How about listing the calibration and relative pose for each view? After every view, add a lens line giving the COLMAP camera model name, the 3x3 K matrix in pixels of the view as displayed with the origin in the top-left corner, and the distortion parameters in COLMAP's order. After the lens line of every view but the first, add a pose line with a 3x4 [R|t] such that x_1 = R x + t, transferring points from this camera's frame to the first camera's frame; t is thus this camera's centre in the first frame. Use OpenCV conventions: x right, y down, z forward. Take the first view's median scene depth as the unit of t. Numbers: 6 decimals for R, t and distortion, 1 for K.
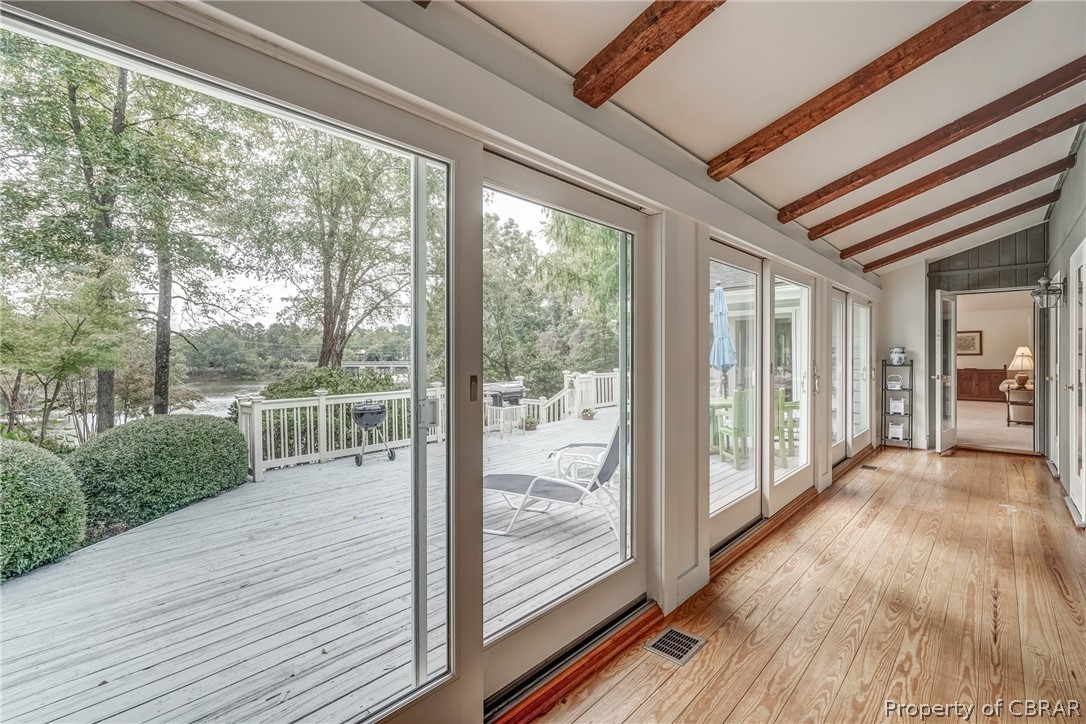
lens RADIAL K [[484.9, 0, 544.0], [0, 484.9, 358.0], [0, 0, 1]] dist [-0.003986, -0.000240]
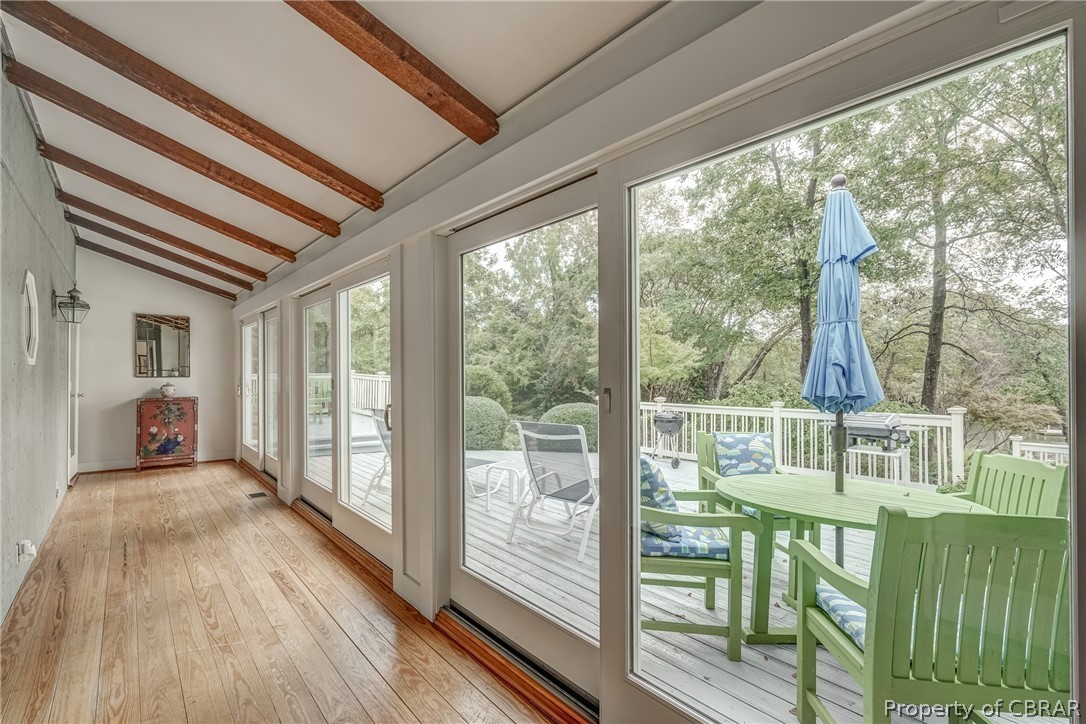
lens RADIAL K [[484.9, 0, 544.0], [0, 484.9, 369.7], [0, 0, 1]] dist [-0.003986, -0.000240]
pose [[-0.105495, 0.001825, -0.994418, 1.023950], [0.000487, 0.999998, 0.001784, -0.009485], [0.994420, -0.000296, -0.105496, 1.096445]]
